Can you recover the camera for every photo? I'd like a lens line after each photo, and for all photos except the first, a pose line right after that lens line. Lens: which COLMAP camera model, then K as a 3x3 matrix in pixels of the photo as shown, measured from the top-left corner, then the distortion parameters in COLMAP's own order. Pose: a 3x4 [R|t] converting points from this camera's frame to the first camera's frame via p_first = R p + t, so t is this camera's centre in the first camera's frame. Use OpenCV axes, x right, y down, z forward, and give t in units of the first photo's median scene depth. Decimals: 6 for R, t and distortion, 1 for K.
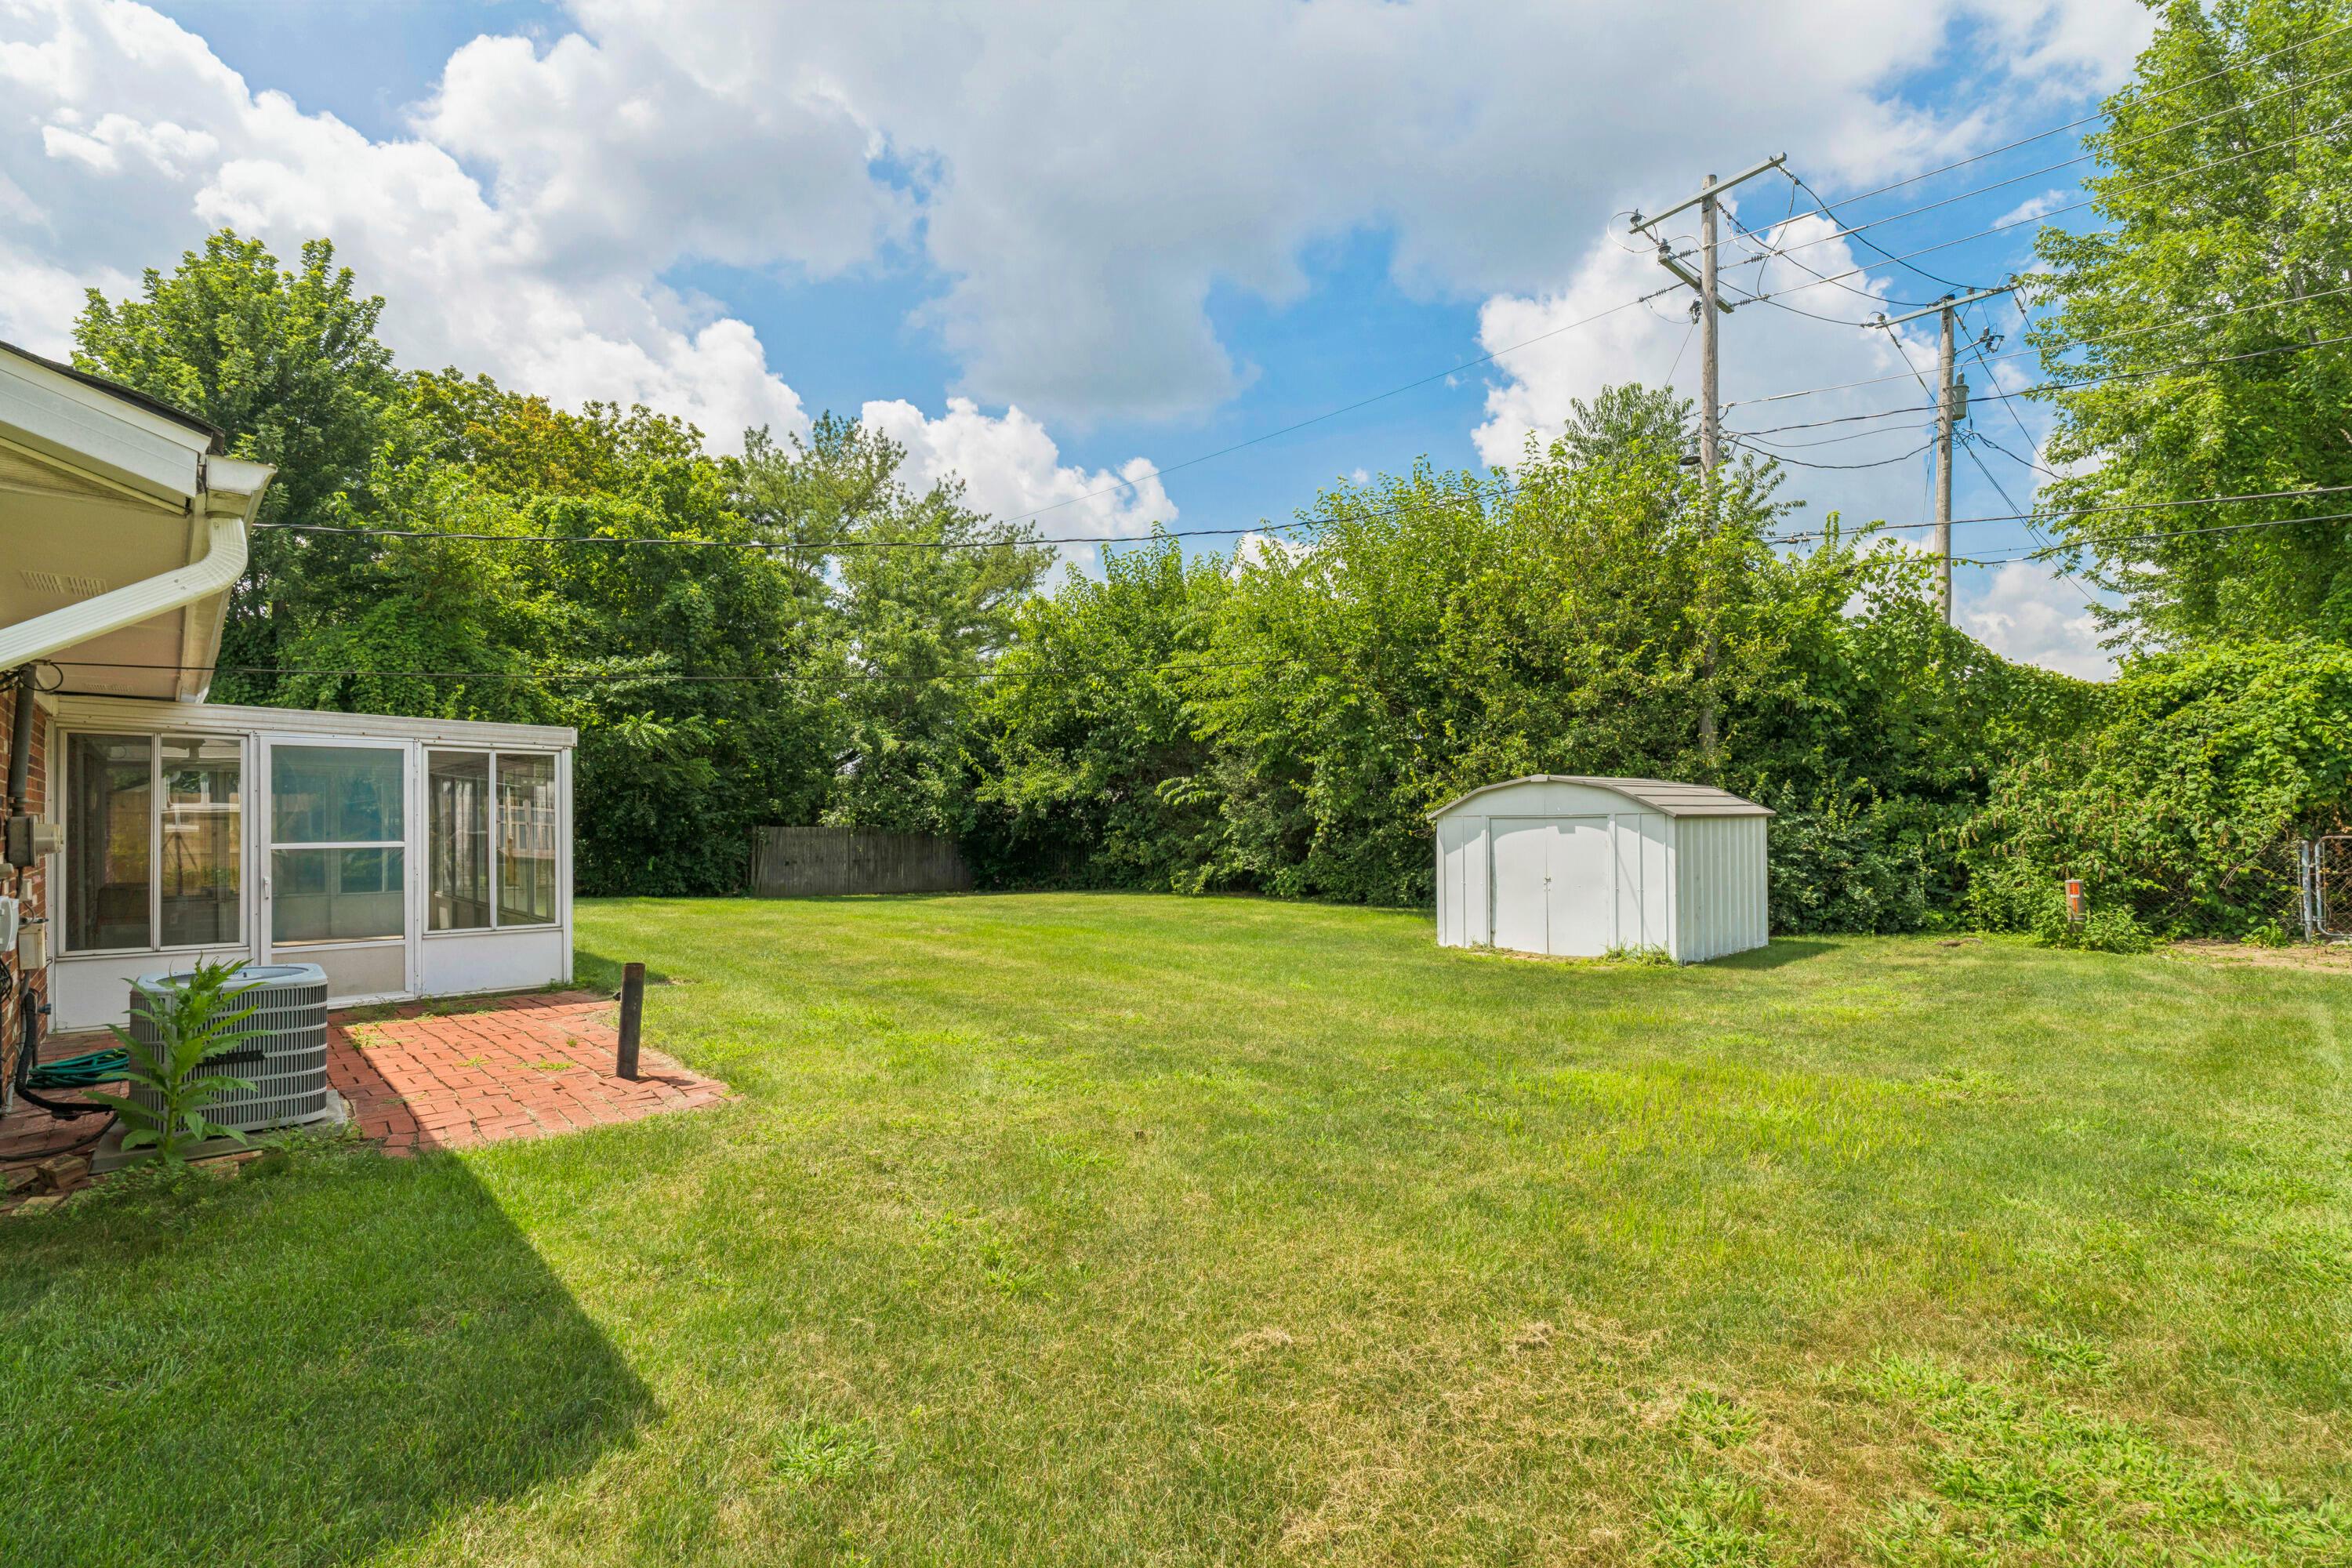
lens RADIAL K [[1073.1, 0, 1173.1], [0, 1073.1, 800.5], [0, 0, 1]] dist [-0.009263, 0.002230]
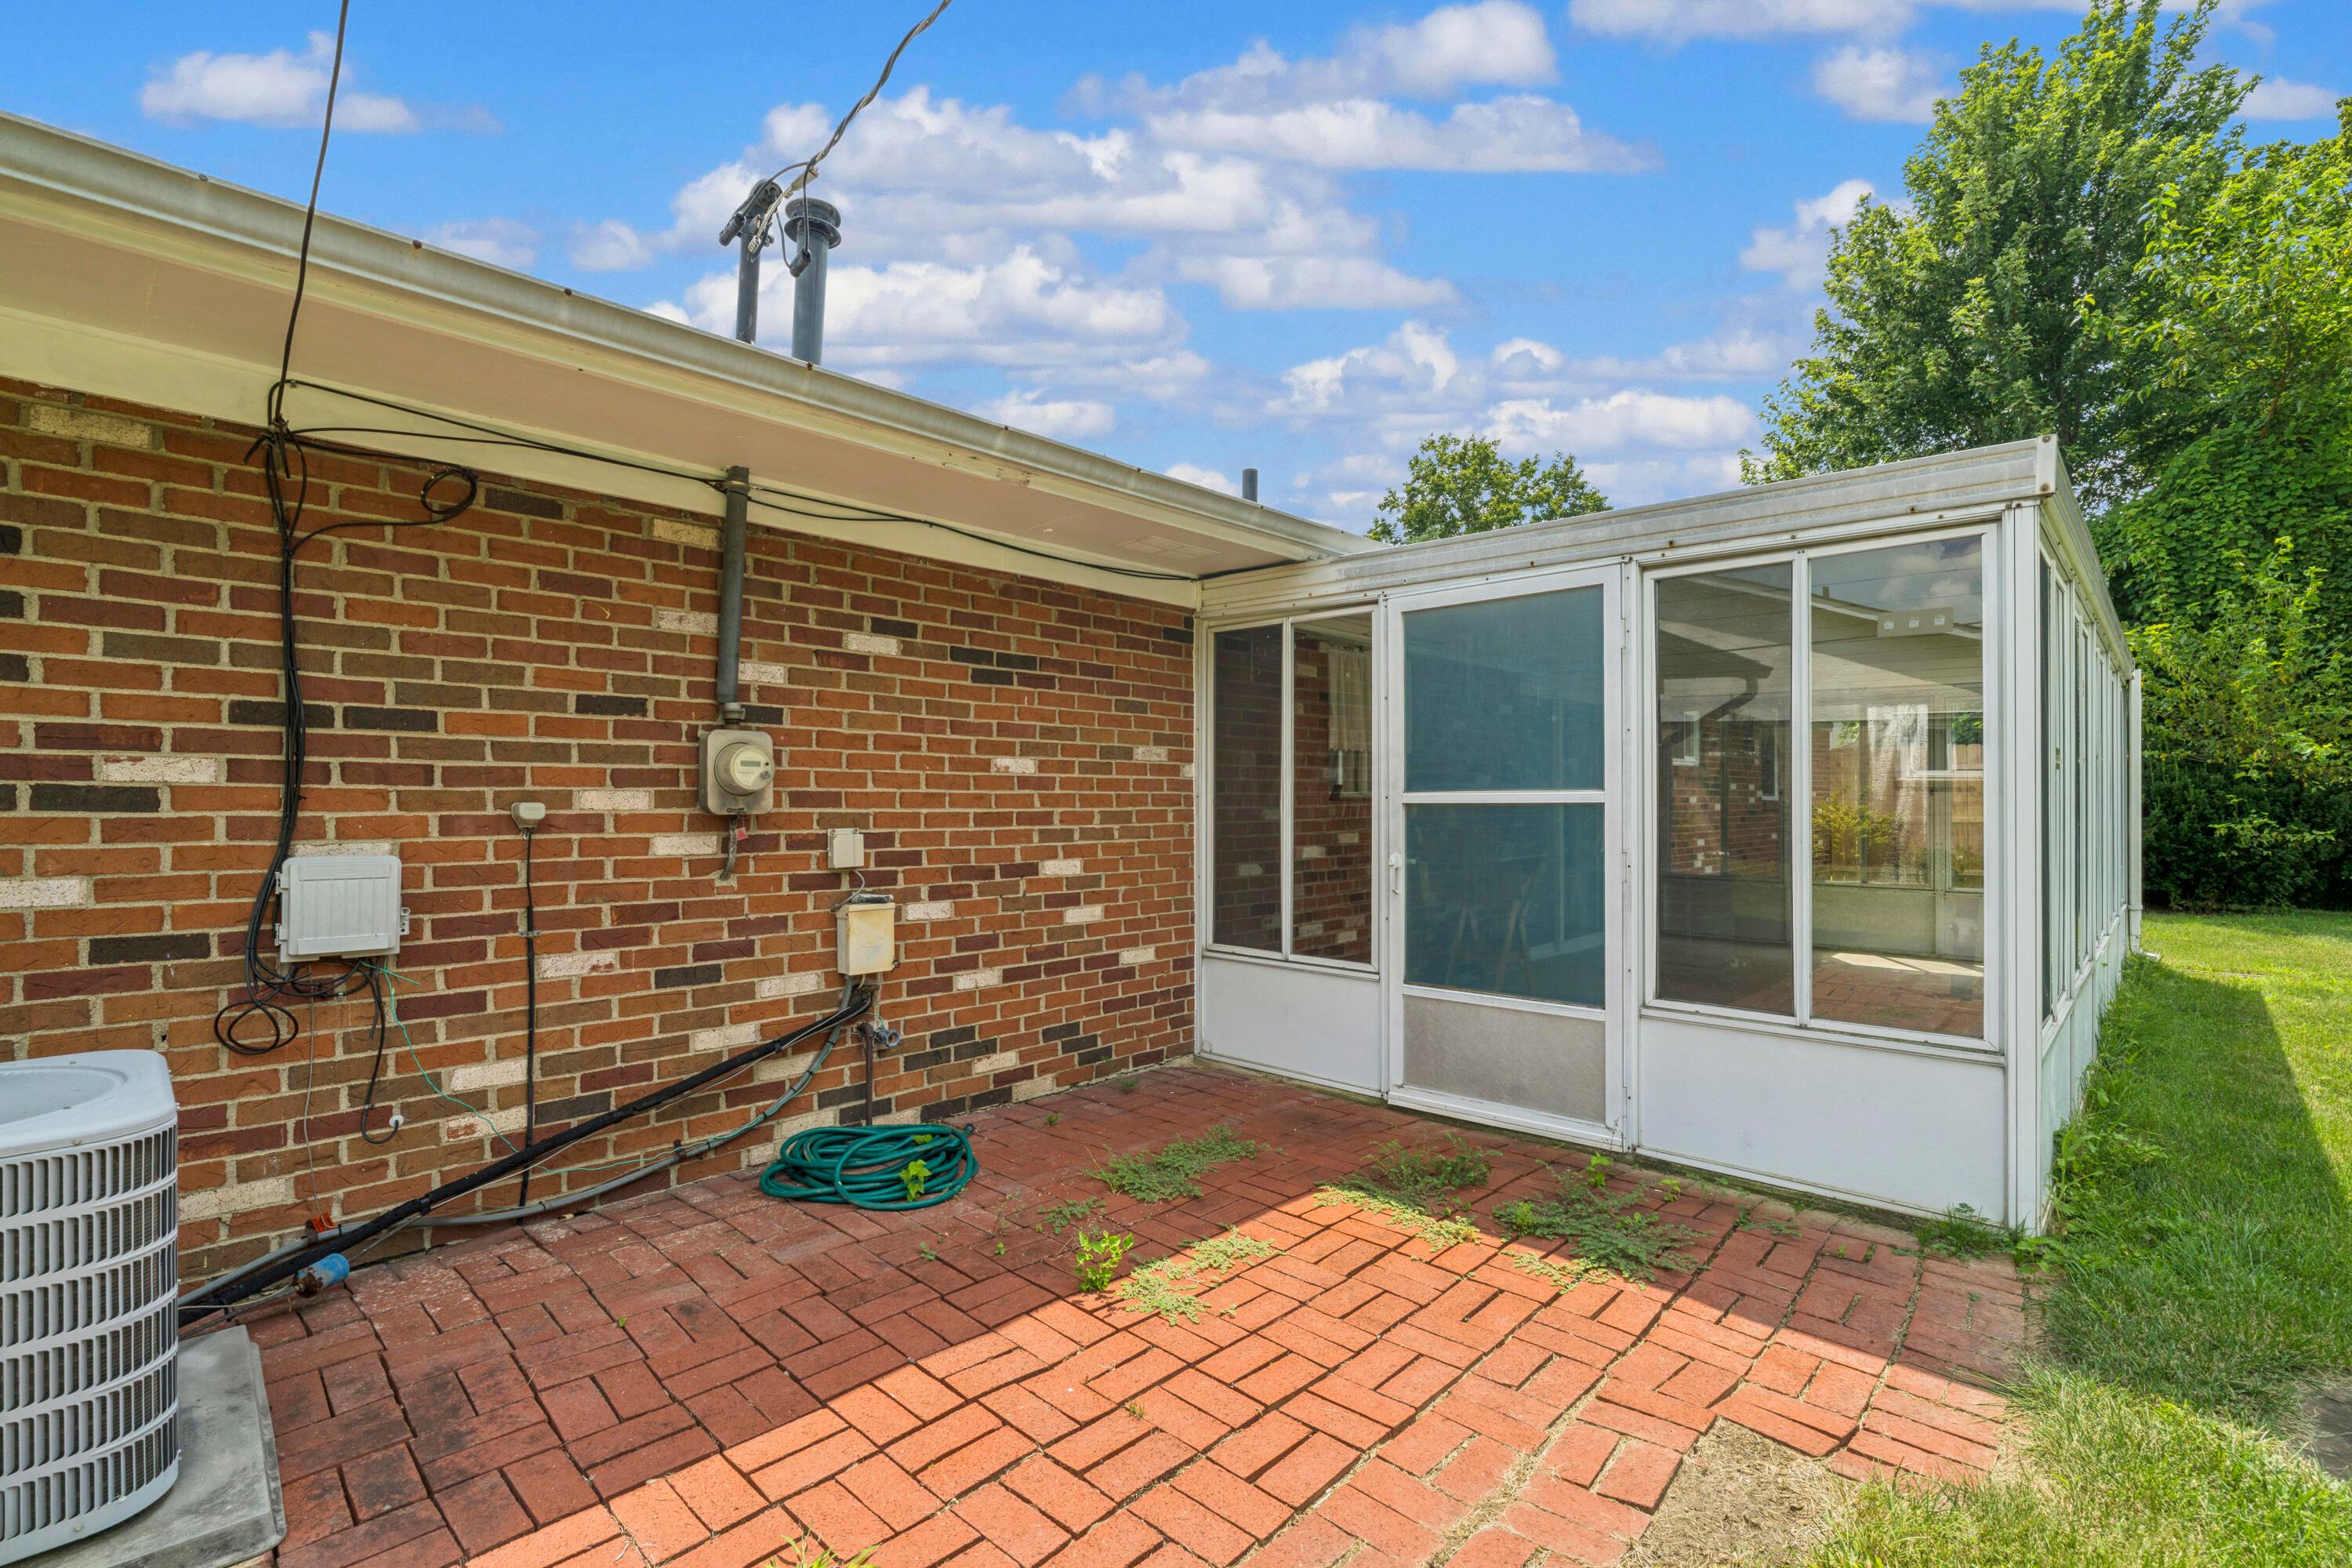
lens RADIAL K [[1073.1, 0, 1173.9], [0, 1073.1, 780.5], [0, 0, 1]] dist [-0.009263, 0.002230]
pose [[0.047681, -0.013805, -0.998767, -0.258247], [0.019356, 0.999730, -0.012894, 0.033772], [0.998675, -0.018718, 0.047936, 0.737888]]
